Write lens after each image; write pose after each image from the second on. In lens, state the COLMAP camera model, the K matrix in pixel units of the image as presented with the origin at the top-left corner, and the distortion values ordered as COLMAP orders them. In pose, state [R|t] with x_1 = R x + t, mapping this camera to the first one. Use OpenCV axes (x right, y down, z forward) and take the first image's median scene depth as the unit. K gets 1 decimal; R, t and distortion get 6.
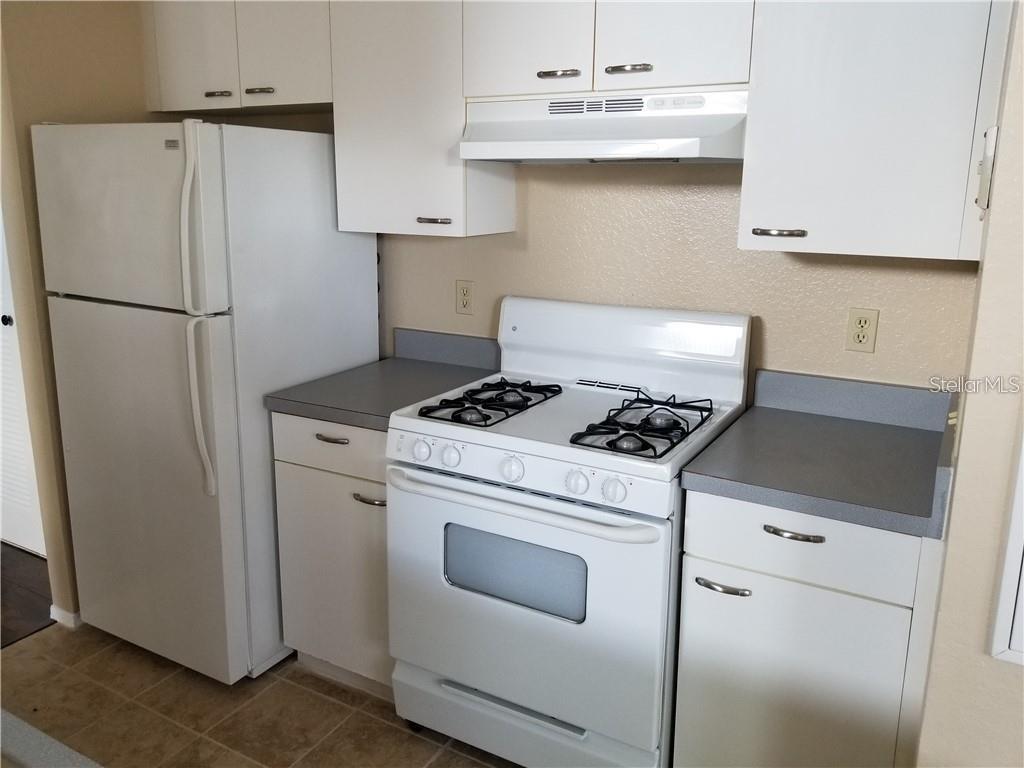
lens RADIAL K [[799.2, 0, 508.5], [0, 799.2, 383.6], [0, 0, 1]] dist [0.059193, -0.111669]
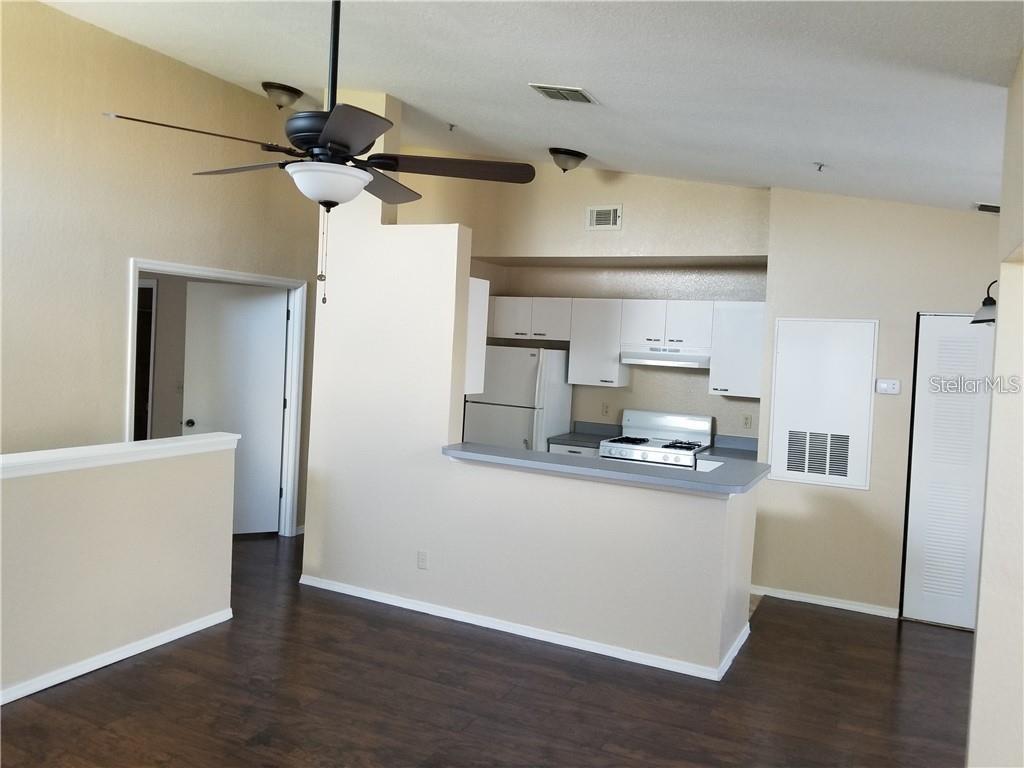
lens RADIAL K [[799.2, 0, 510.6], [0, 799.2, 380.2], [0, 0, 1]] dist [0.059193, -0.111669]
pose [[0.997187, 0.042080, 0.062023, -0.665745], [-0.028952, 0.979551, -0.199102, 0.414209], [-0.069133, 0.196746, 0.978014, -1.980265]]
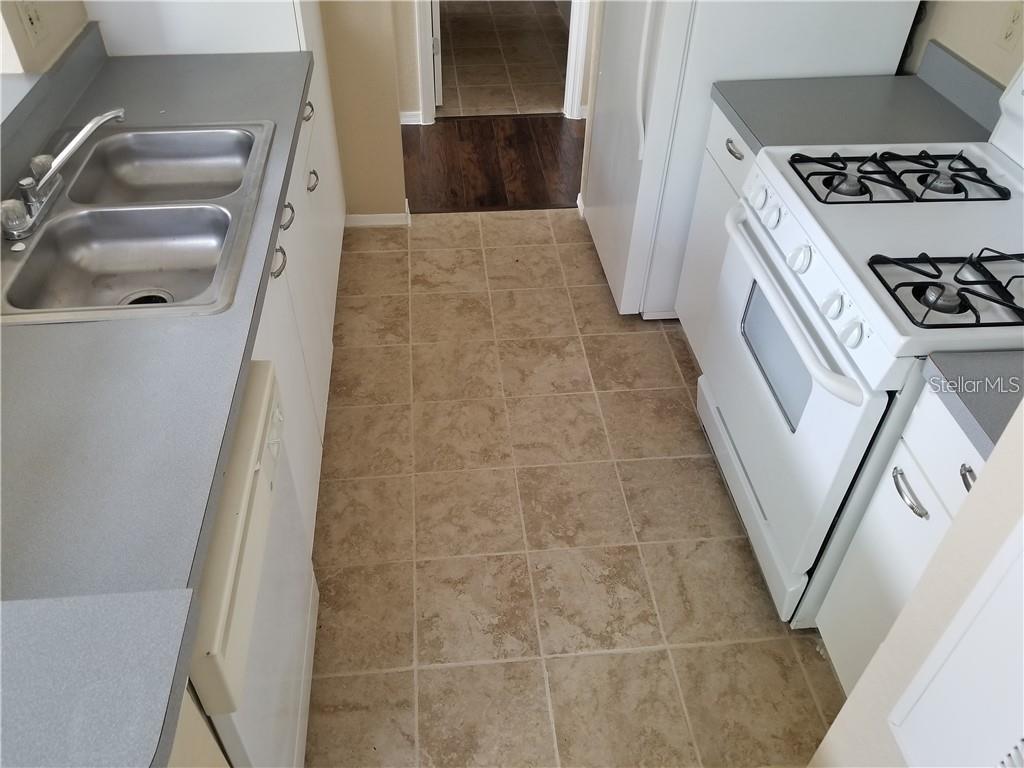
lens RADIAL K [[799.2, 0, 515.3], [0, 799.2, 388.1], [0, 0, 1]] dist [0.059193, -0.111669]
pose [[0.560867, 0.552972, -0.616158, 0.399909], [-0.202813, 0.813329, 0.545309, -0.177415], [0.802680, -0.180881, 0.568319, 0.158773]]
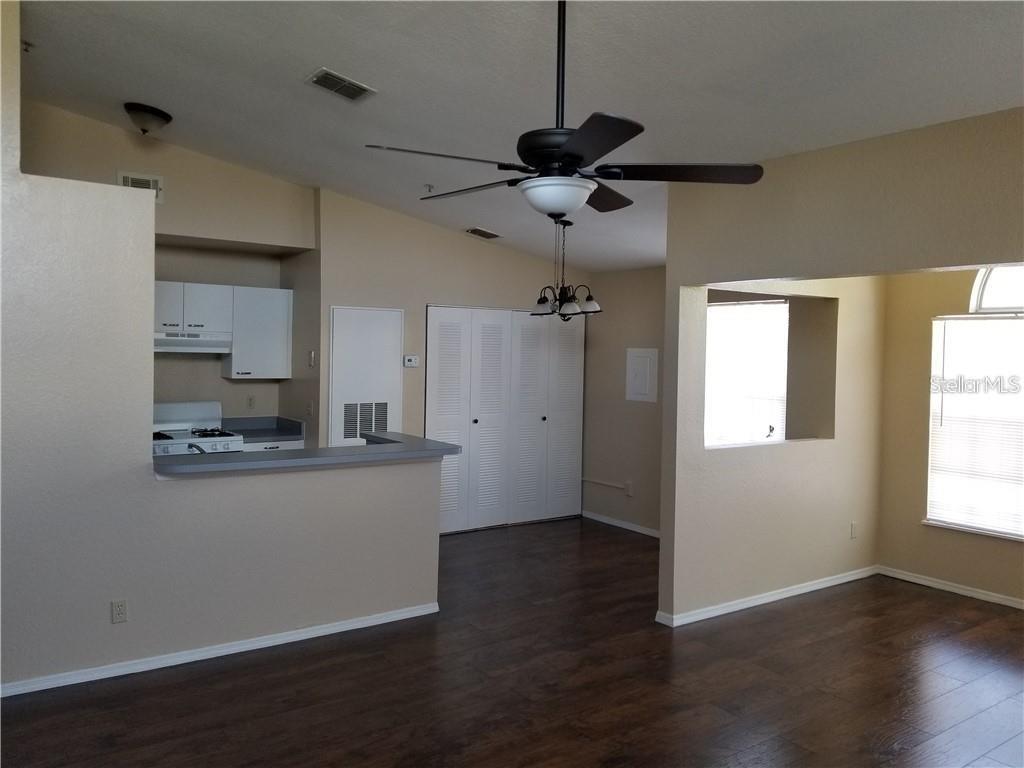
lens RADIAL K [[799.2, 0, 506.1], [0, 799.2, 376.1], [0, 0, 1]] dist [0.059193, -0.111669]
pose [[0.426172, -0.033043, 0.904039, -2.023707], [0.200838, 0.977850, -0.058936, 0.228387], [-0.882067, 0.206682, 0.423368, -1.293994]]
